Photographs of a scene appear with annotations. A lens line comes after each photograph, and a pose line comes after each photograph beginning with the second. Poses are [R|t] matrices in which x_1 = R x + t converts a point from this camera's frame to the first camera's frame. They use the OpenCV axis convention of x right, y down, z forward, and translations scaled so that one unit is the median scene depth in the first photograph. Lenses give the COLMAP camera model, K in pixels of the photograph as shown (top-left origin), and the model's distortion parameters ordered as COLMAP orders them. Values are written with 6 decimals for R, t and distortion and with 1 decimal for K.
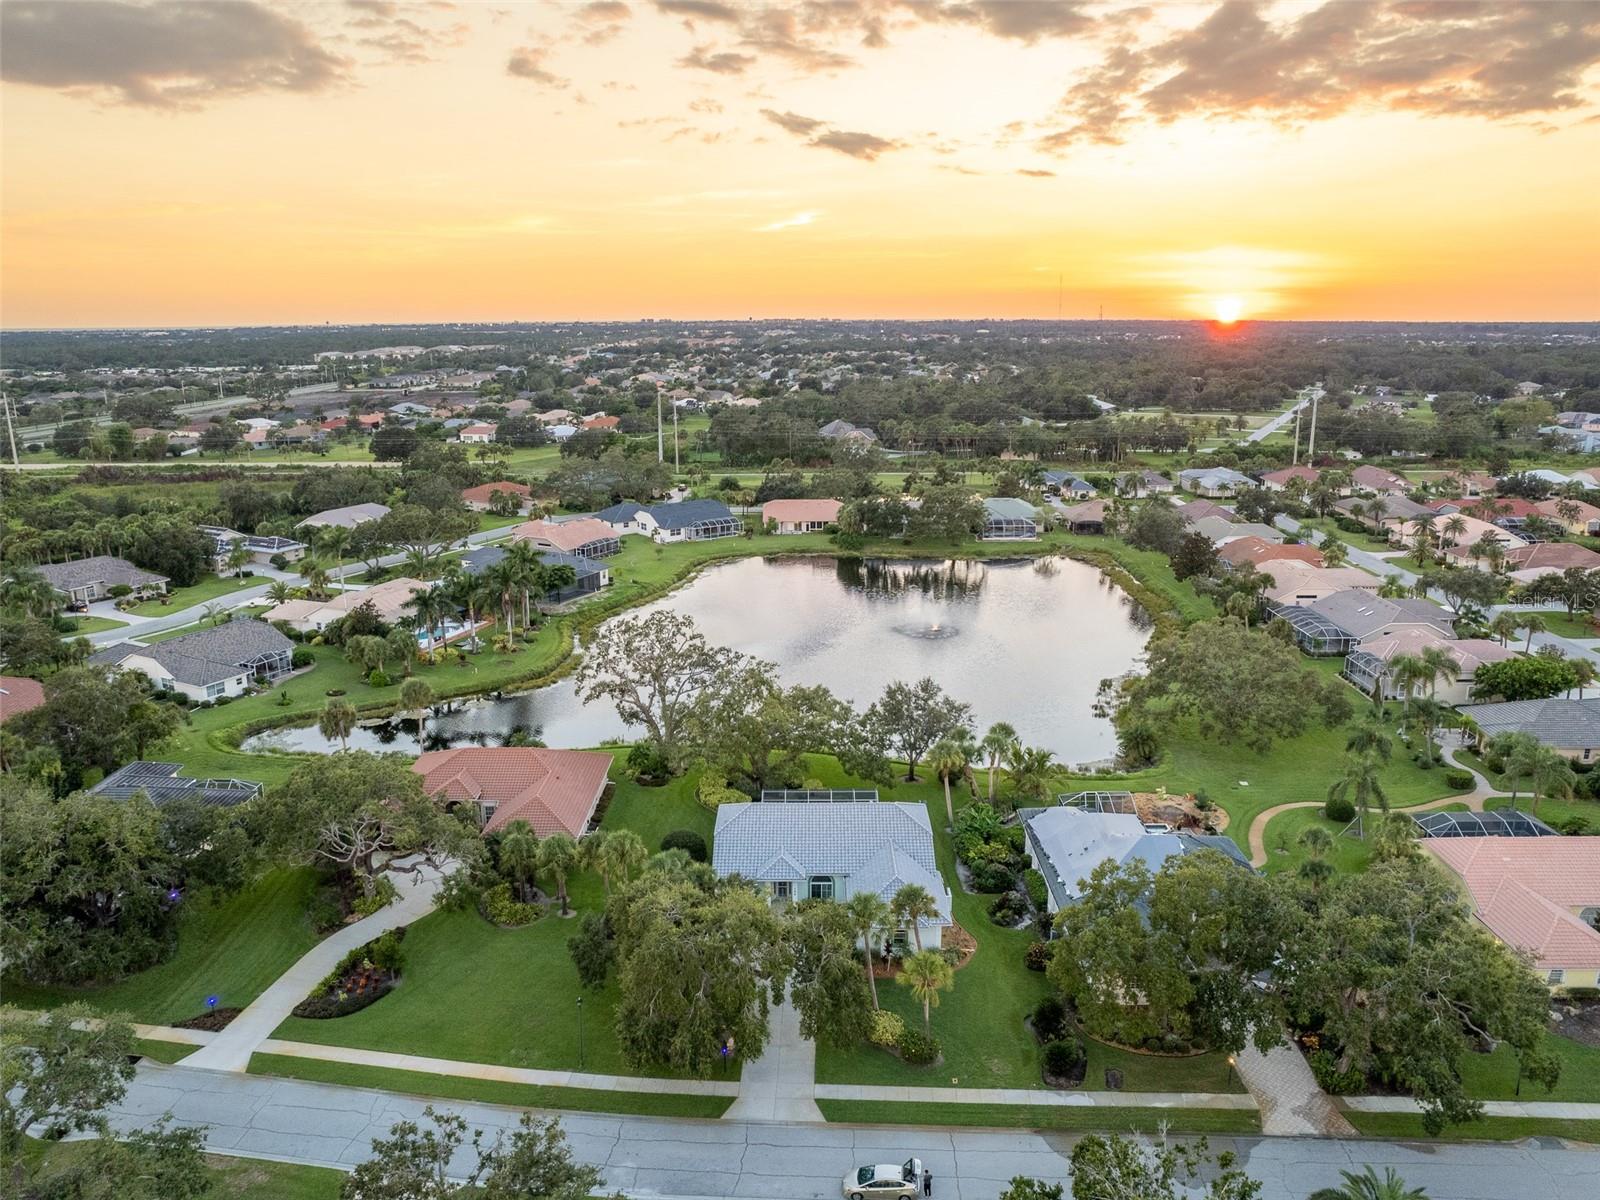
lens RADIAL K [[1162.4, 0, 795.6], [0, 1162.4, 595.8], [0, 0, 1]] dist [-0.088181, 0.076061]
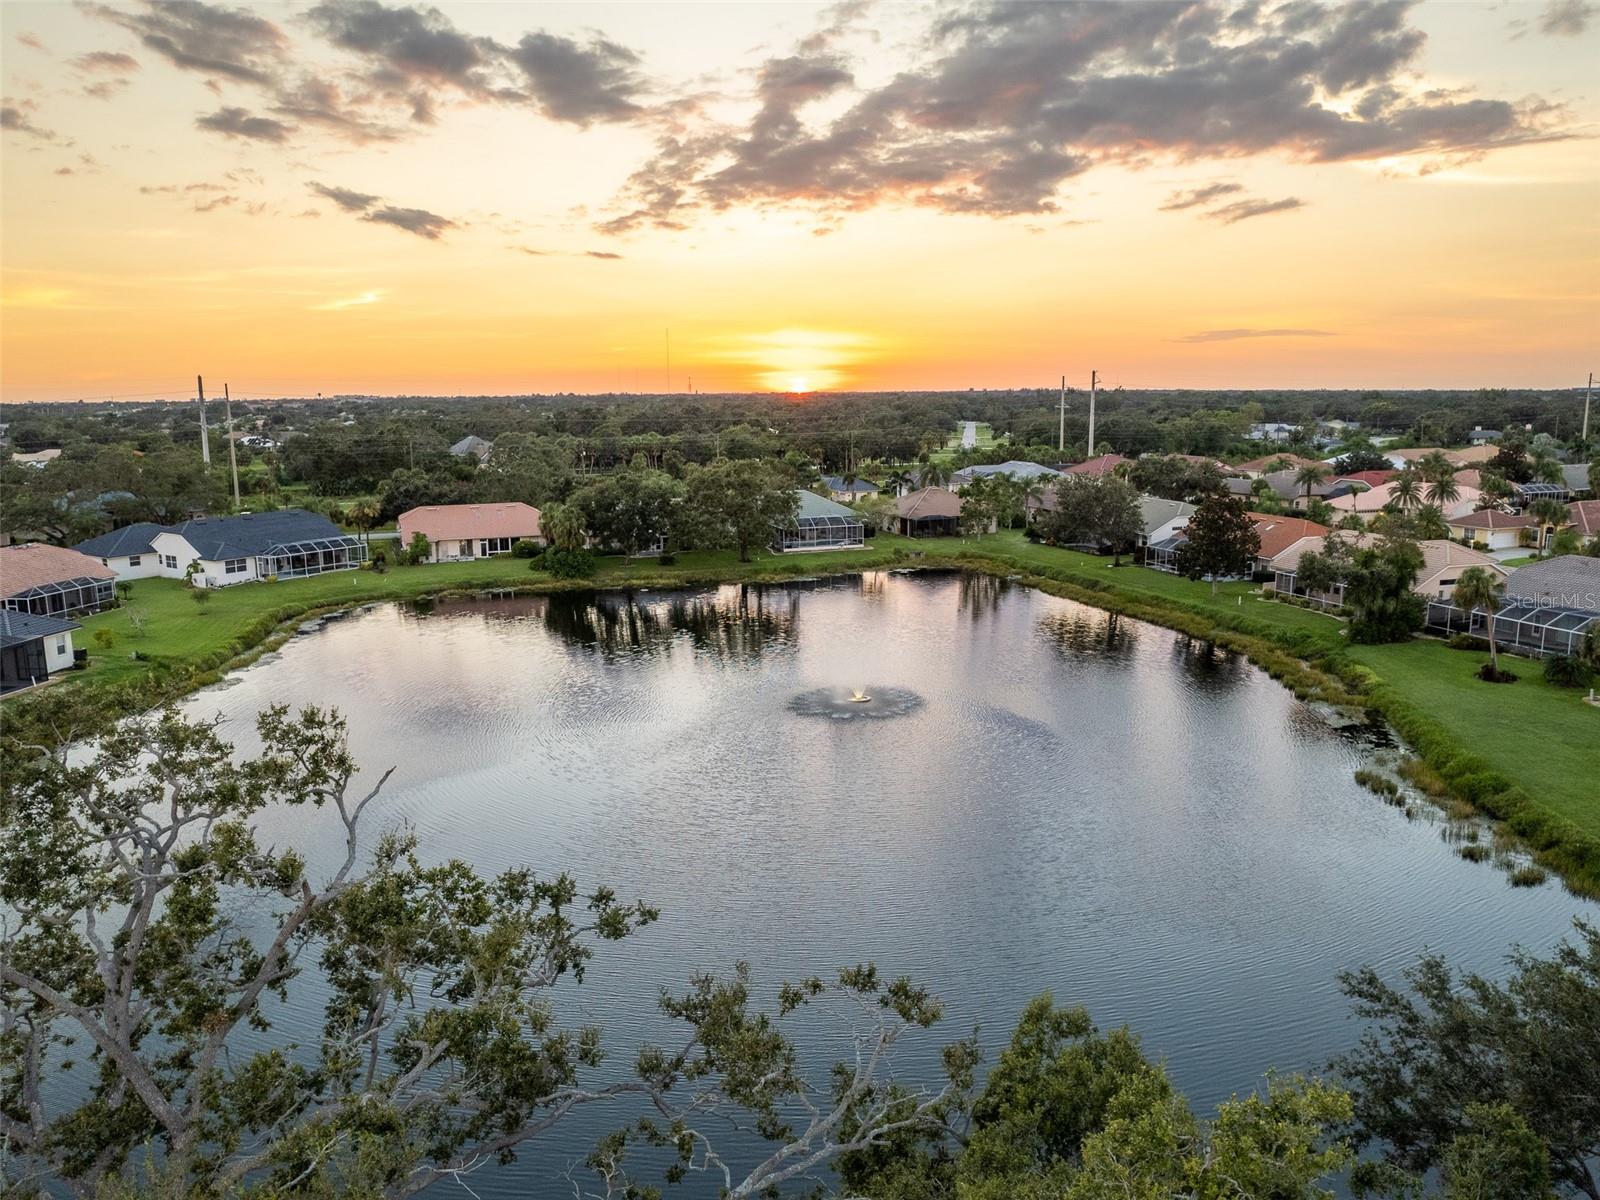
lens RADIAL K [[1152.2, 0, 800.0], [0, 1152.2, 600.0], [0, 0, 1]] dist [-0.087841, 0.074720]
pose [[0.934859, -0.062577, 0.349460, -0.057188], [0.083292, 0.995529, -0.044550, 0.006437], [-0.345110, 0.070755, 0.935891, 0.552146]]
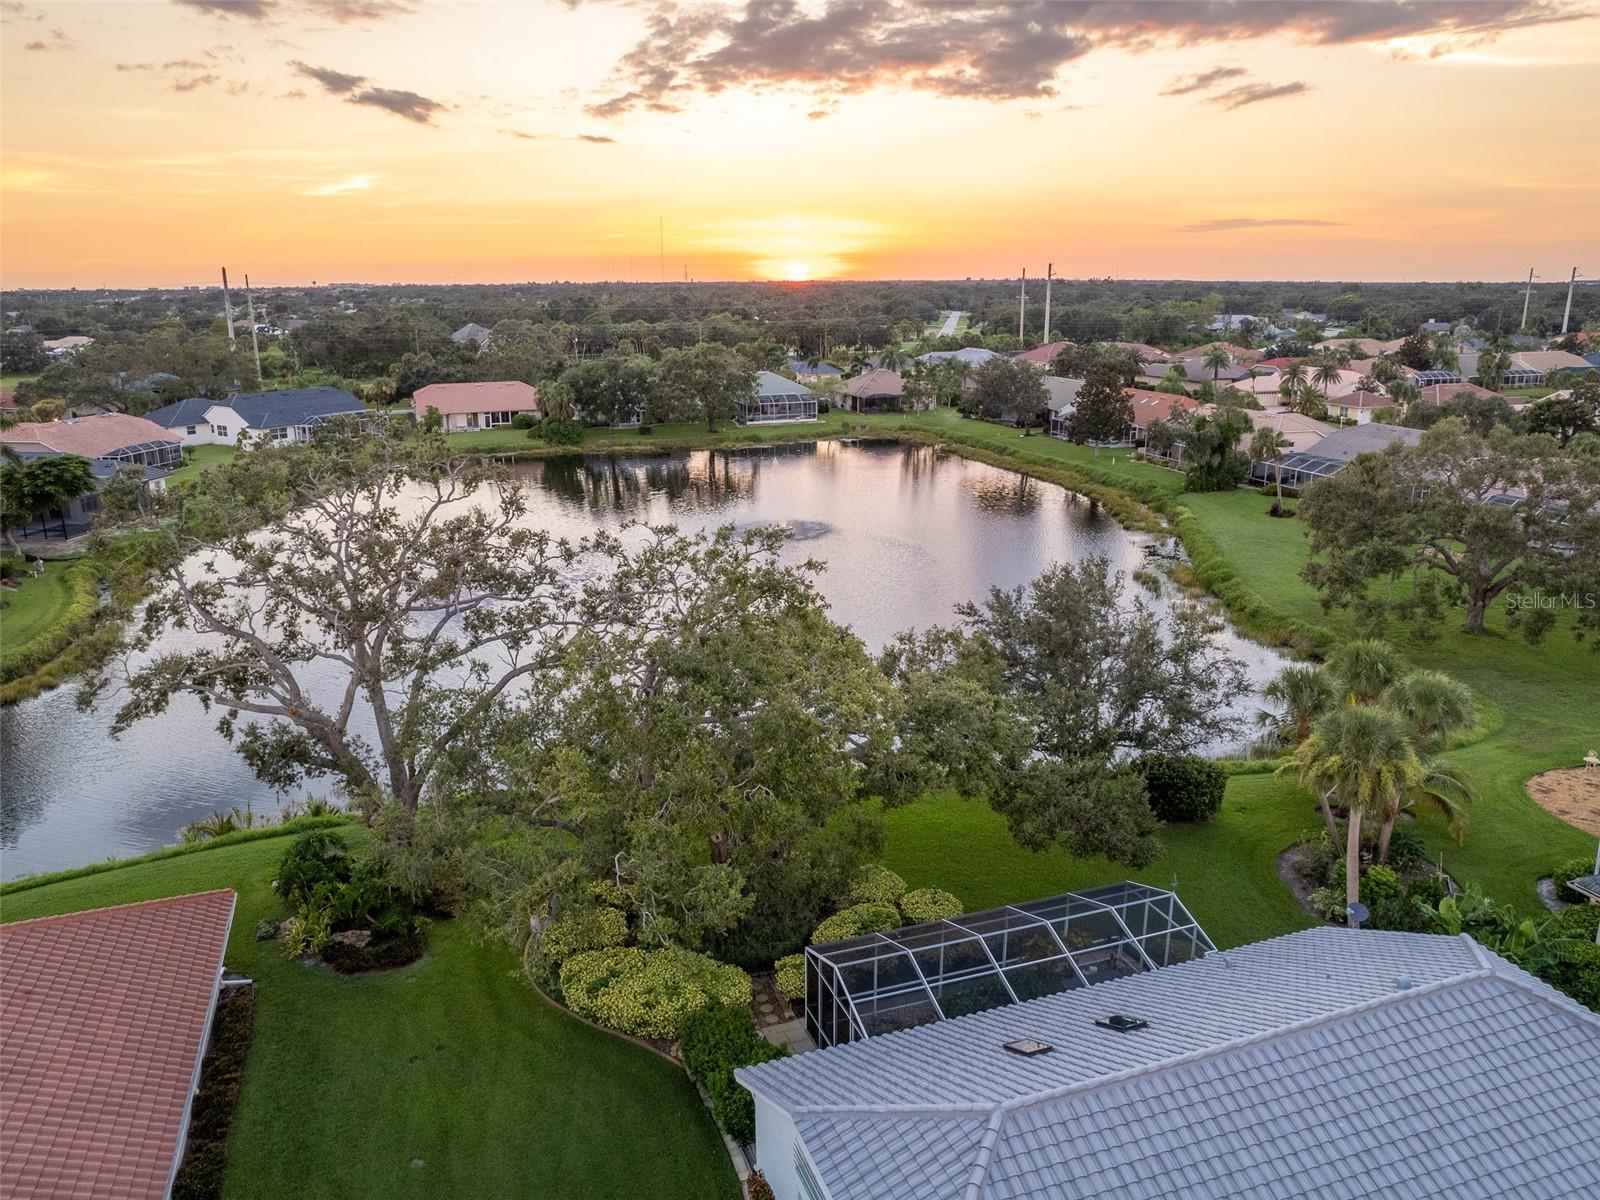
lens RADIAL K [[1138.0, 0, 787.9], [0, 1138.0, 596.3], [0, 0, 1]] dist [-0.081677, 0.062450]
pose [[0.936832, -0.090636, 0.337831, -0.075237], [0.079120, 0.995722, 0.047735, 0.032486], [-0.340712, -0.017991, 0.939995, 0.434271]]
